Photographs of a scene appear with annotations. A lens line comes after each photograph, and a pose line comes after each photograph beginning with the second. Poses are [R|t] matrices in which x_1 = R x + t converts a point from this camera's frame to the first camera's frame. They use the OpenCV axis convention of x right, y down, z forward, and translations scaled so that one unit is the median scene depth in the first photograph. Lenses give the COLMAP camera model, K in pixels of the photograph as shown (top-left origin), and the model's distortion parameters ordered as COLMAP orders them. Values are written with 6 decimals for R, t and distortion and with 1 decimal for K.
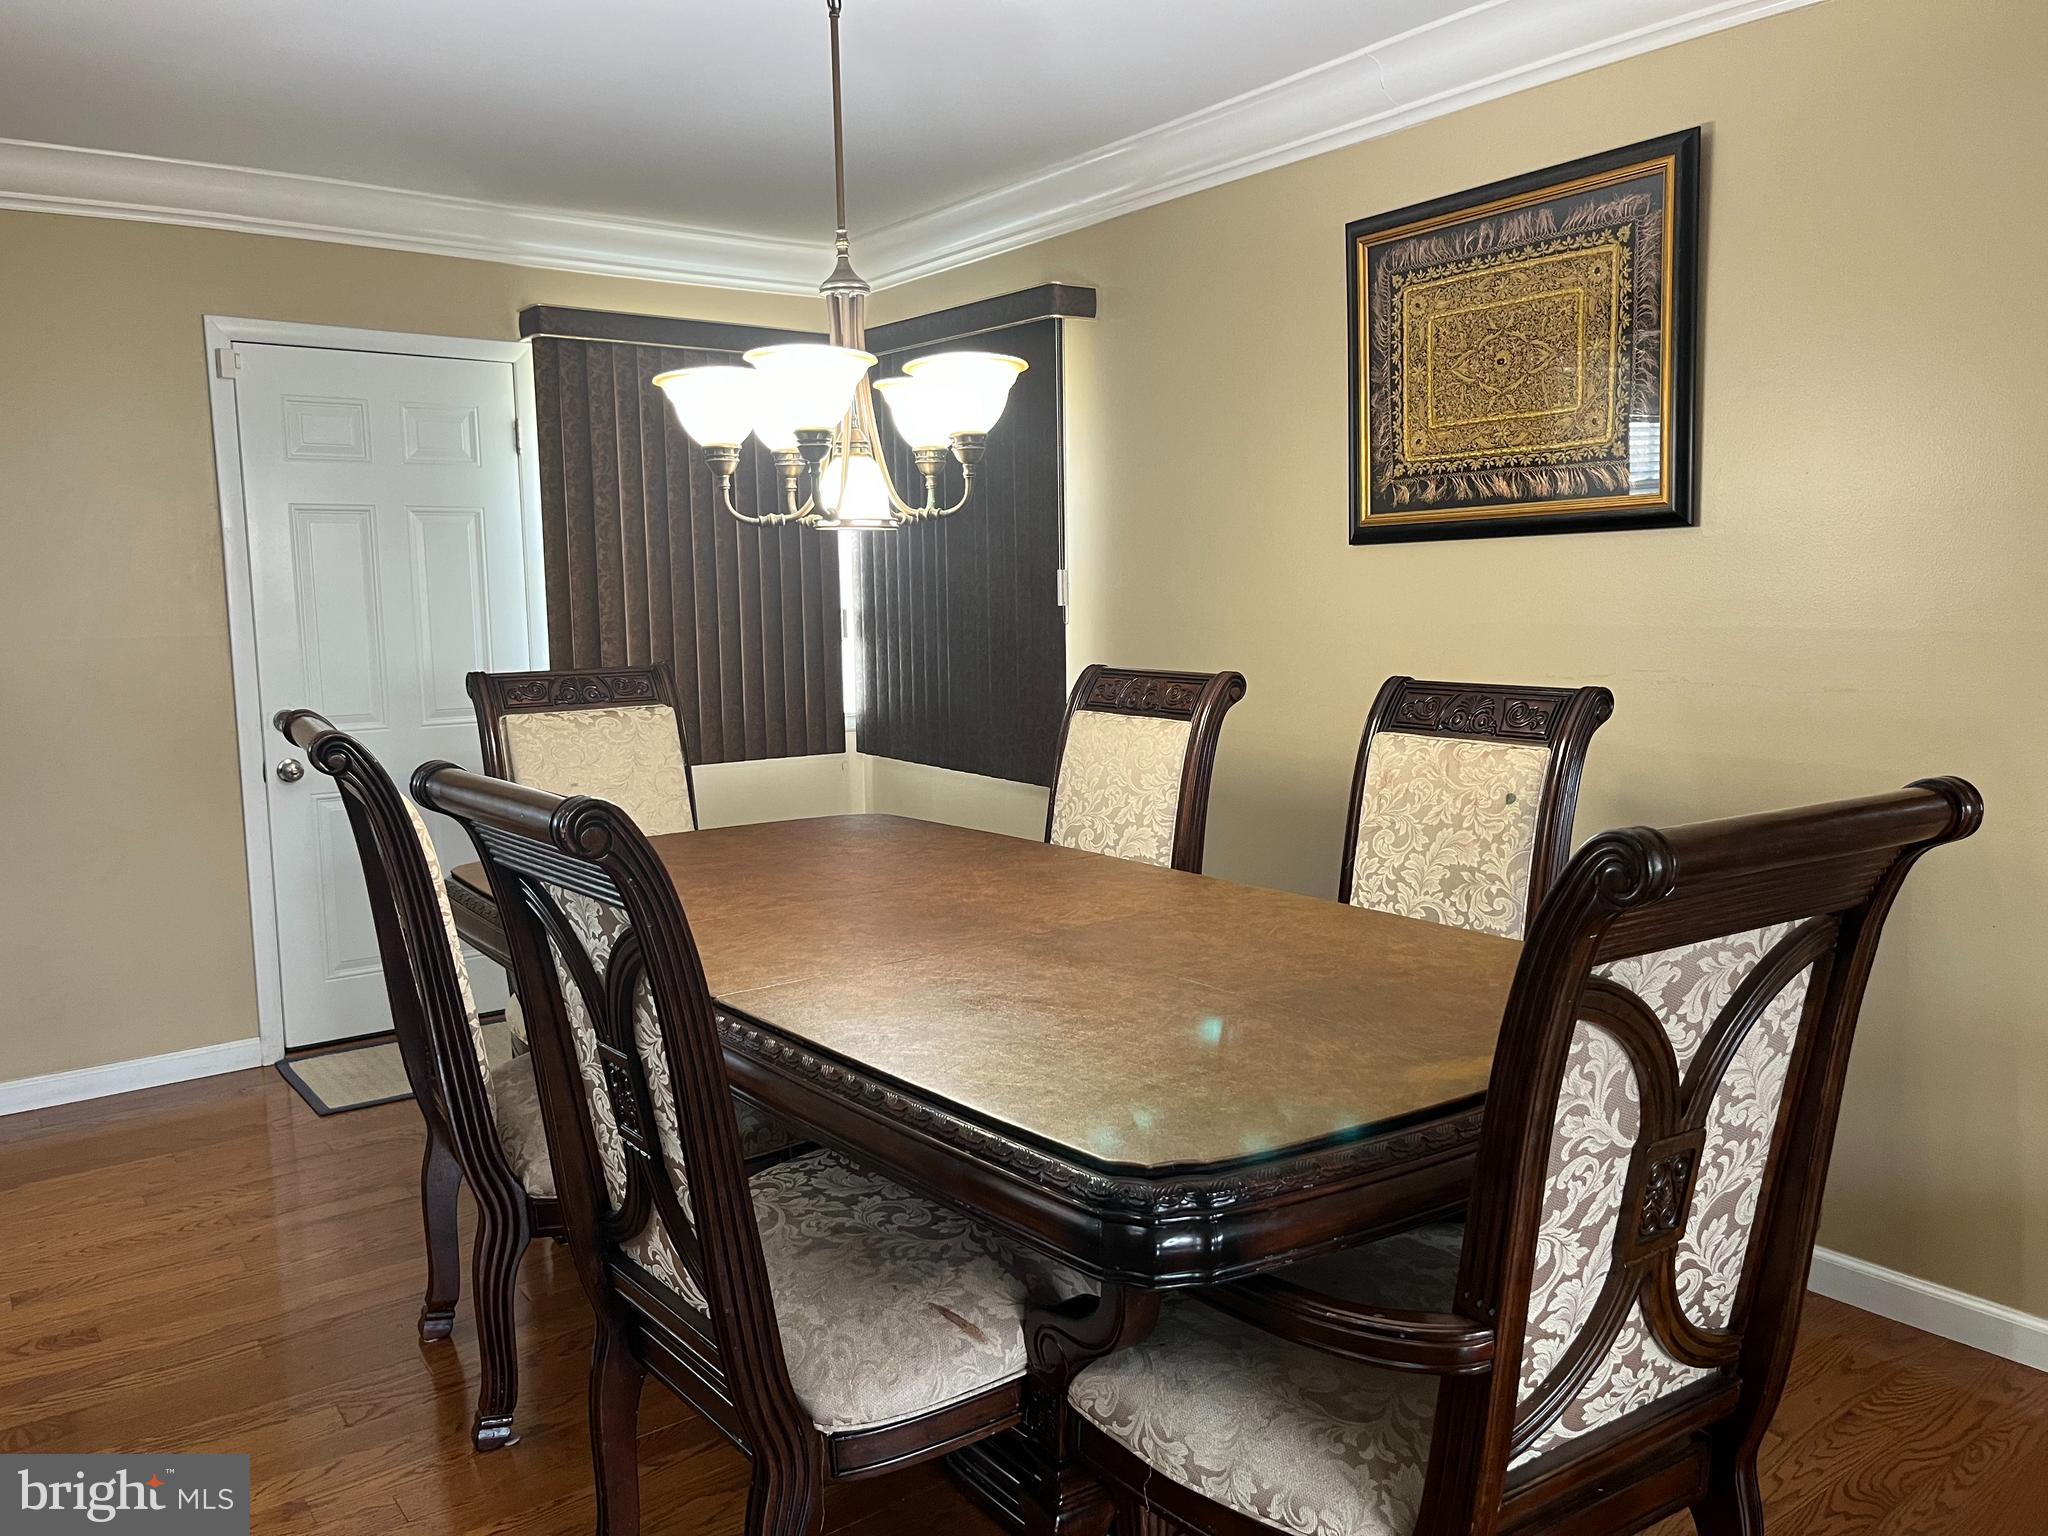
lens RADIAL K [[1562.9, 0, 1017.9], [0, 1562.9, 776.5], [0, 0, 1]] dist [0.060045, -0.003408]
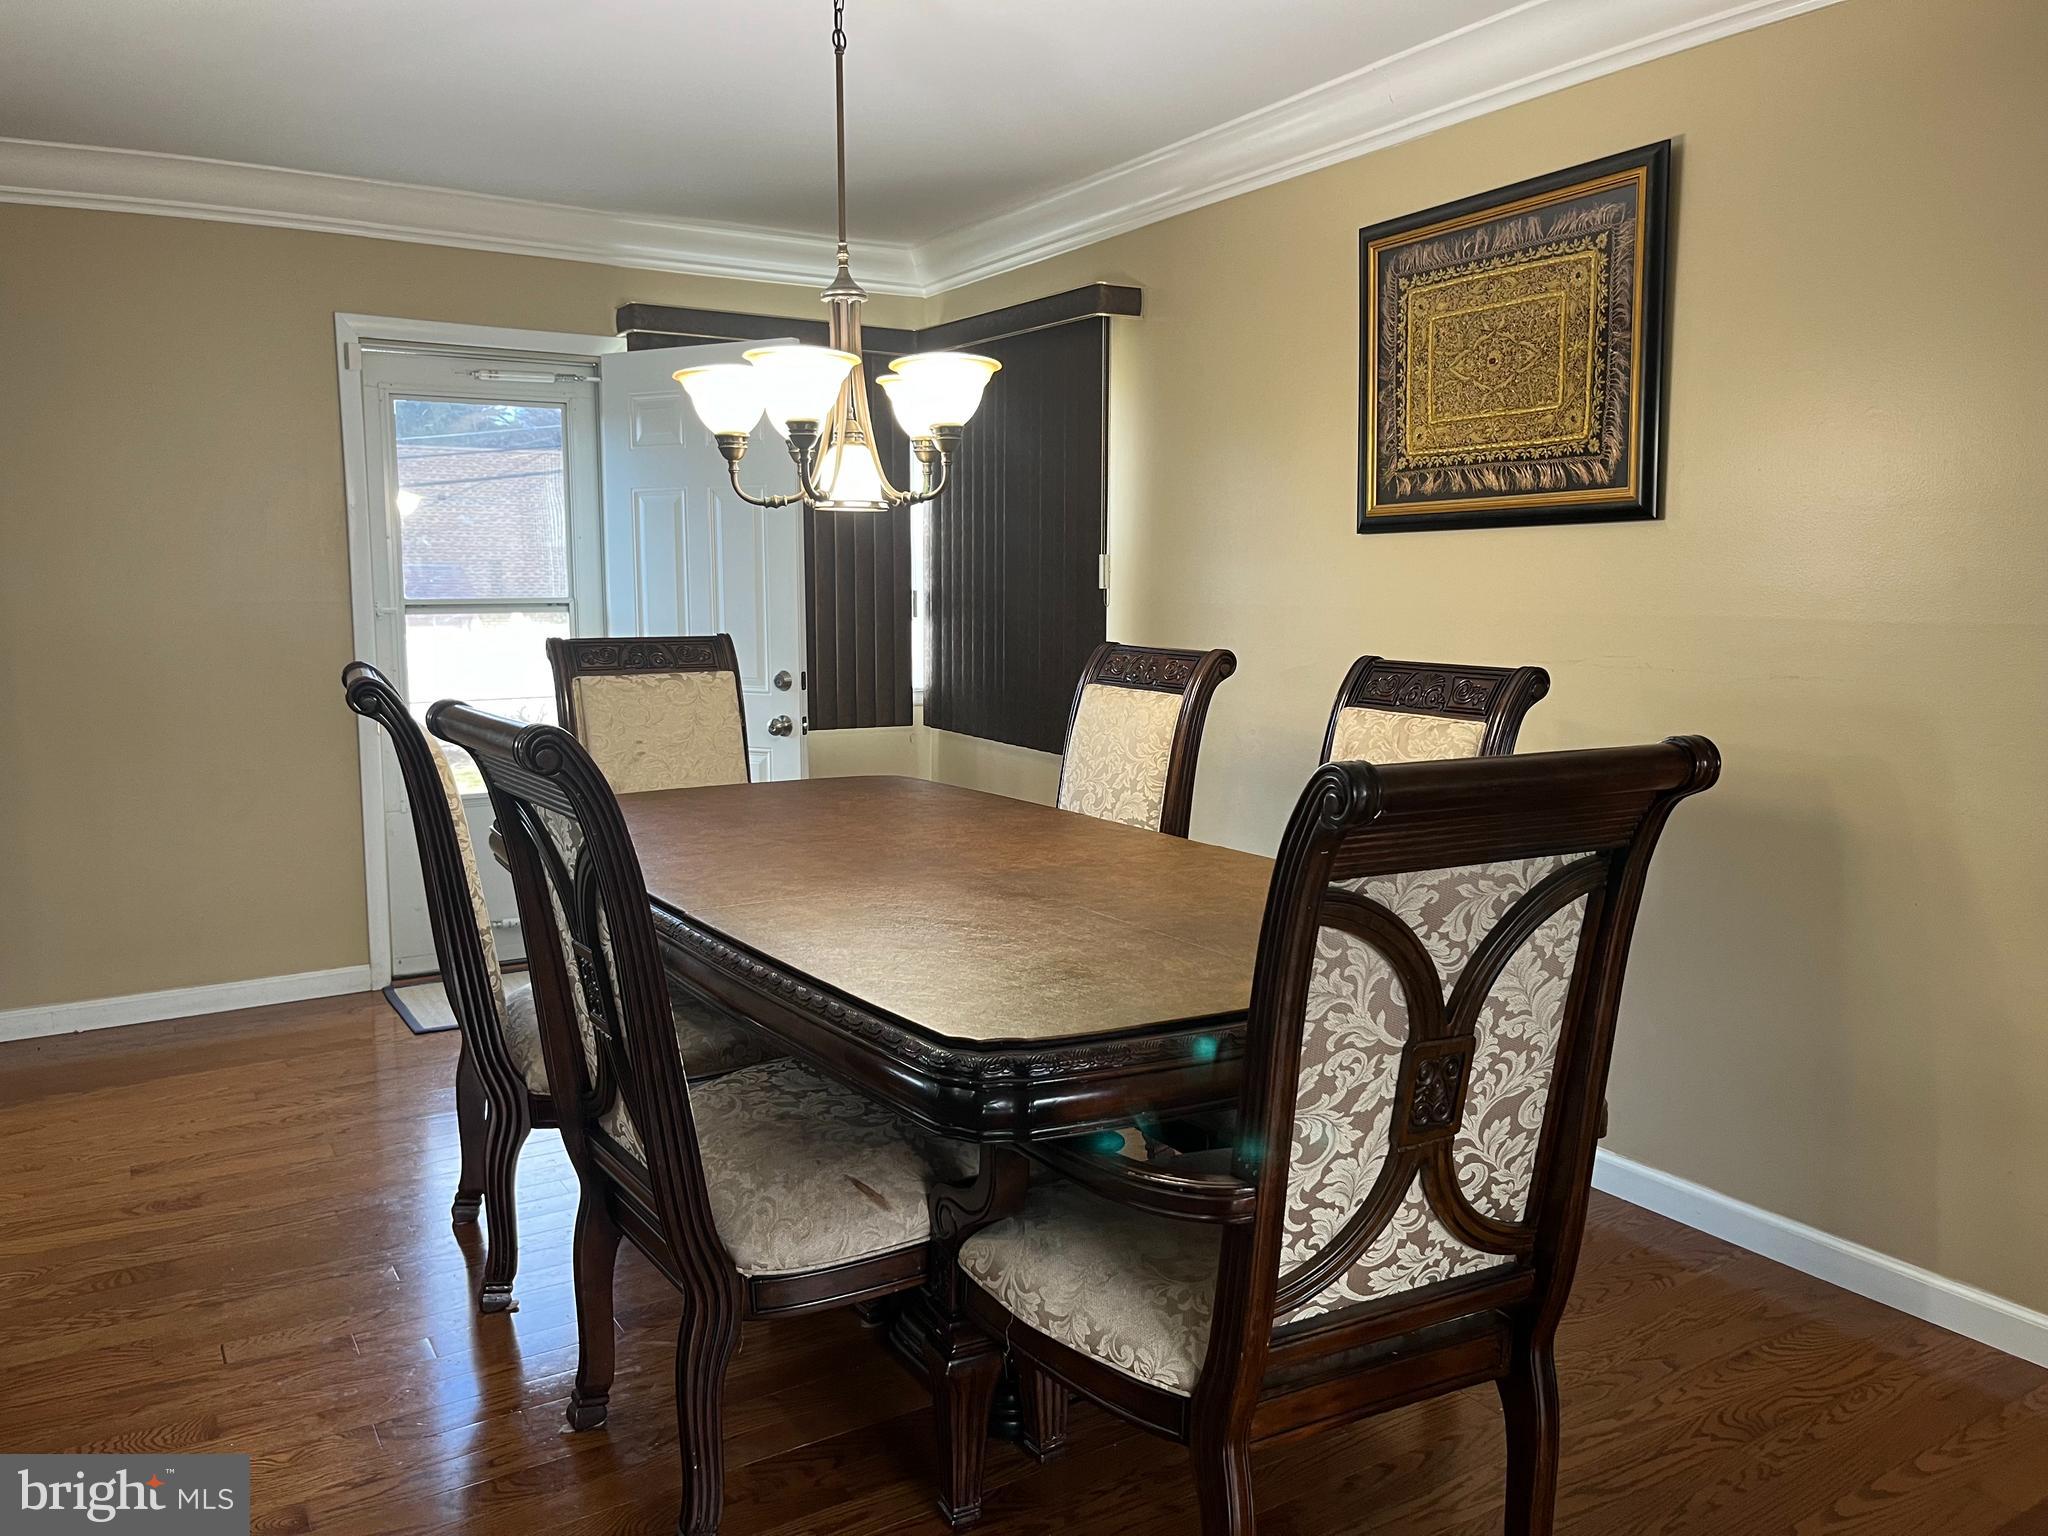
lens RADIAL K [[1584.9, 0, 1024.0], [0, 1584.9, 768.0], [0, 0, 1]] dist [0.045415, 0.071885]
pose [[0.995488, 0.028391, -0.090543, 0.132841], [-0.028507, 0.999594, 0.000011, 0.023487], [0.090506, 0.002570, 0.995893, -0.120796]]
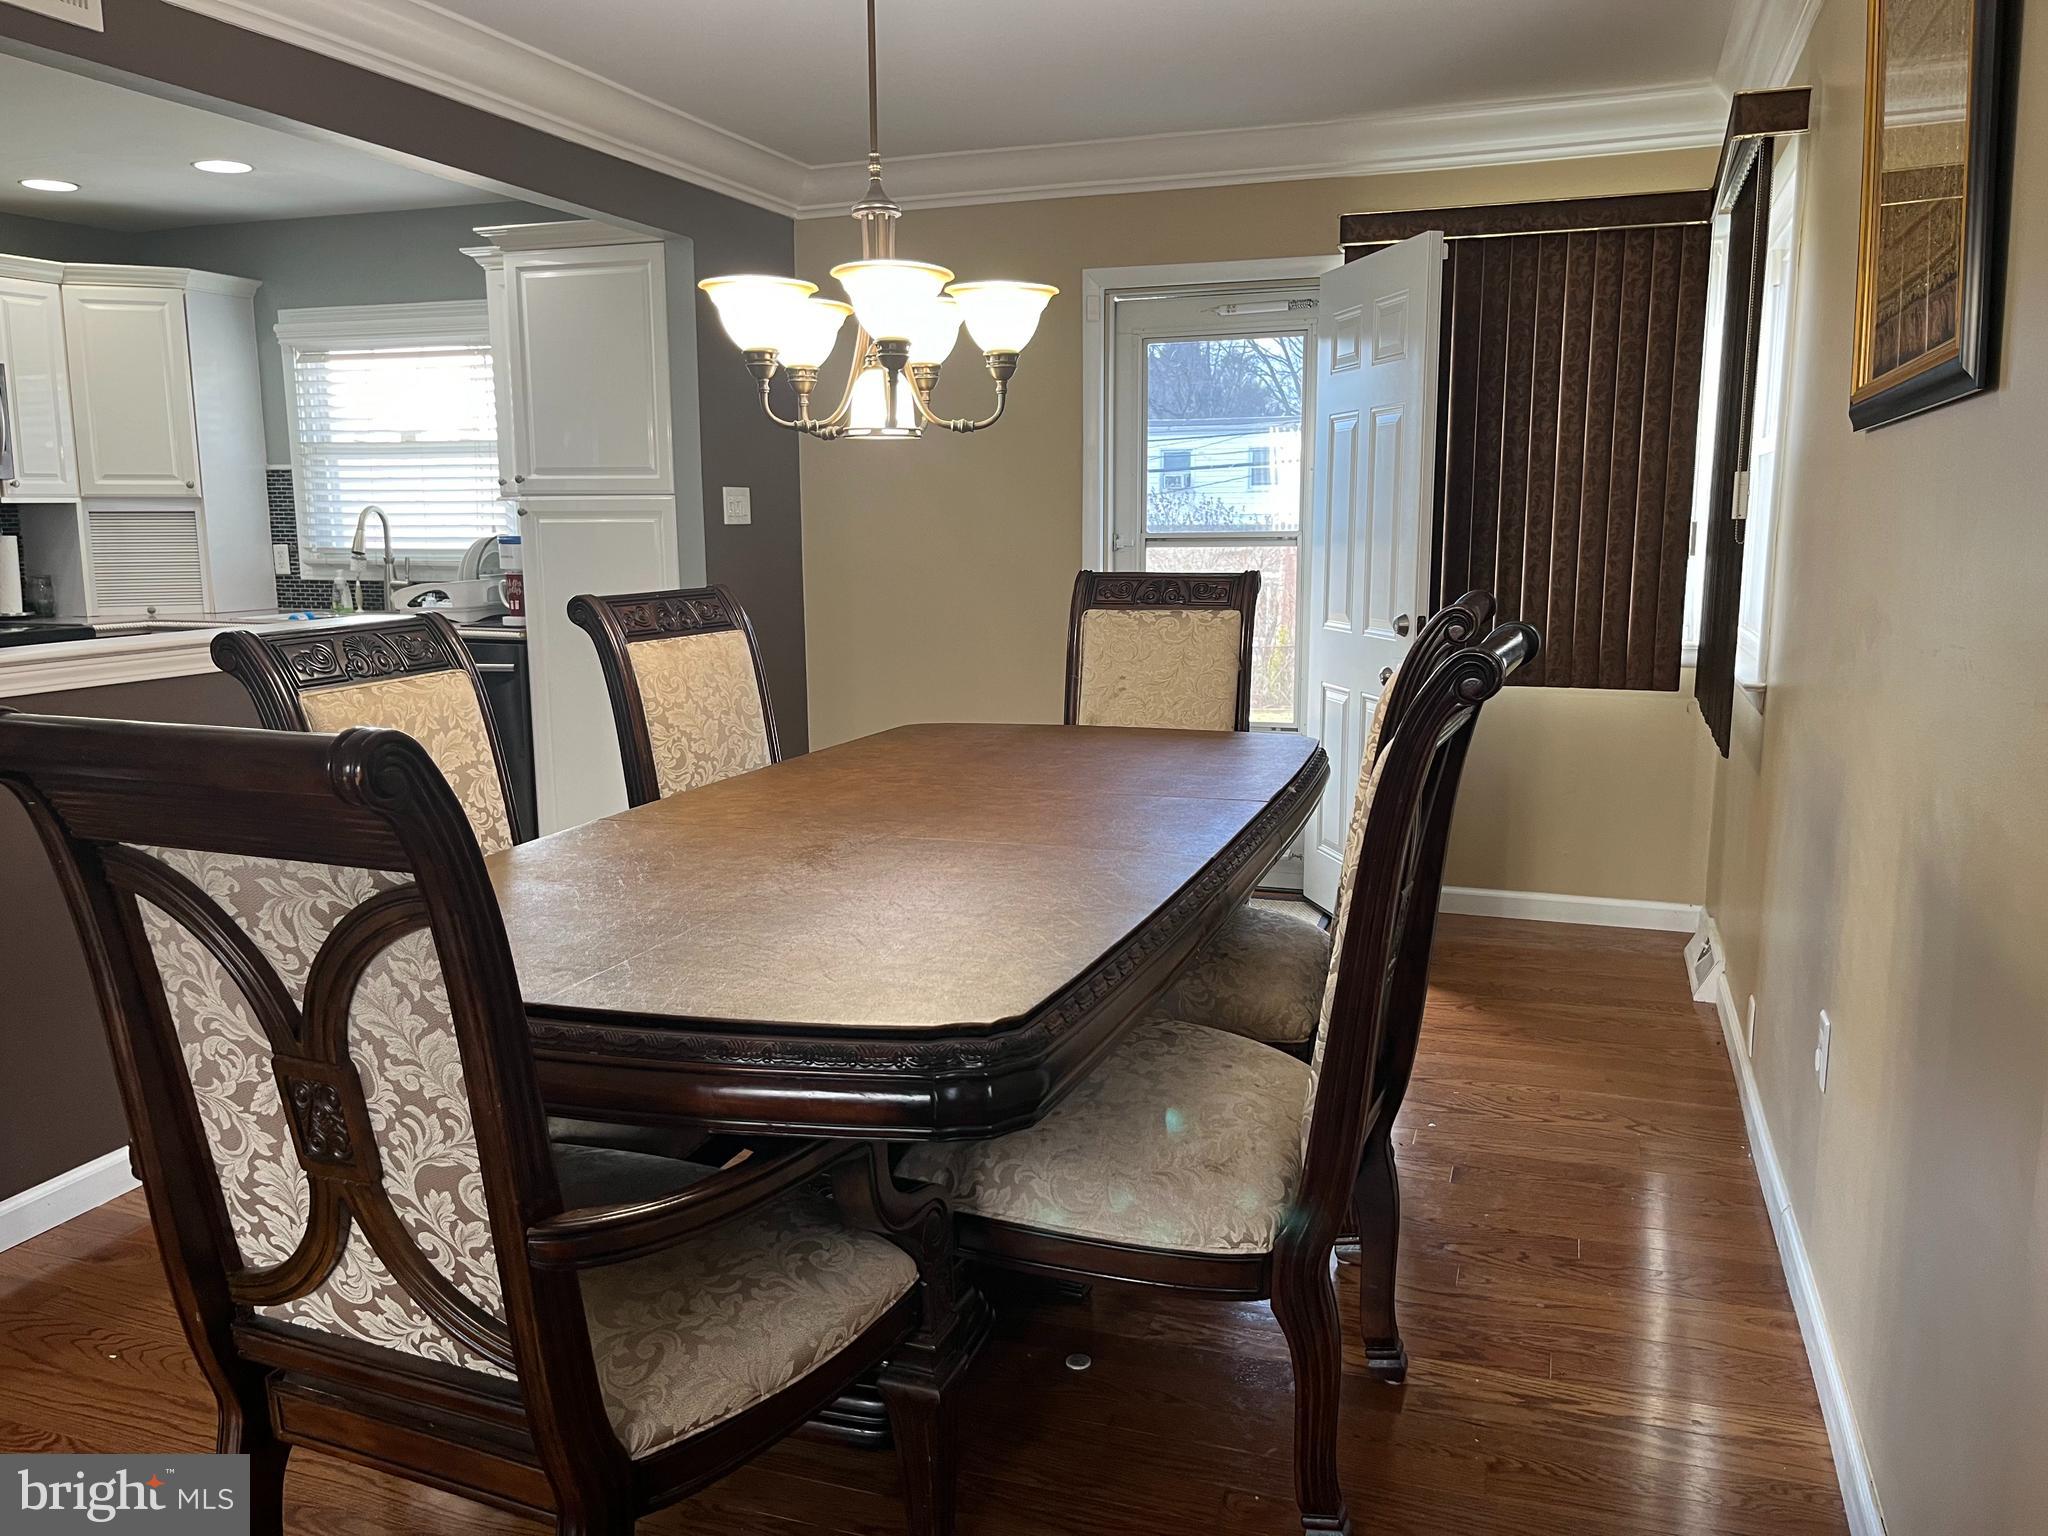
lens RADIAL K [[1583.1, 0, 1024.0], [0, 1583.1, 768.0], [0, 0, 1]] dist [0.098915, -0.132543]
pose [[0.534282, 0.149535, -0.831975, 0.919111], [-0.108270, 0.988228, 0.108090, -0.067282], [0.838344, 0.032327, 0.544183, 0.523345]]
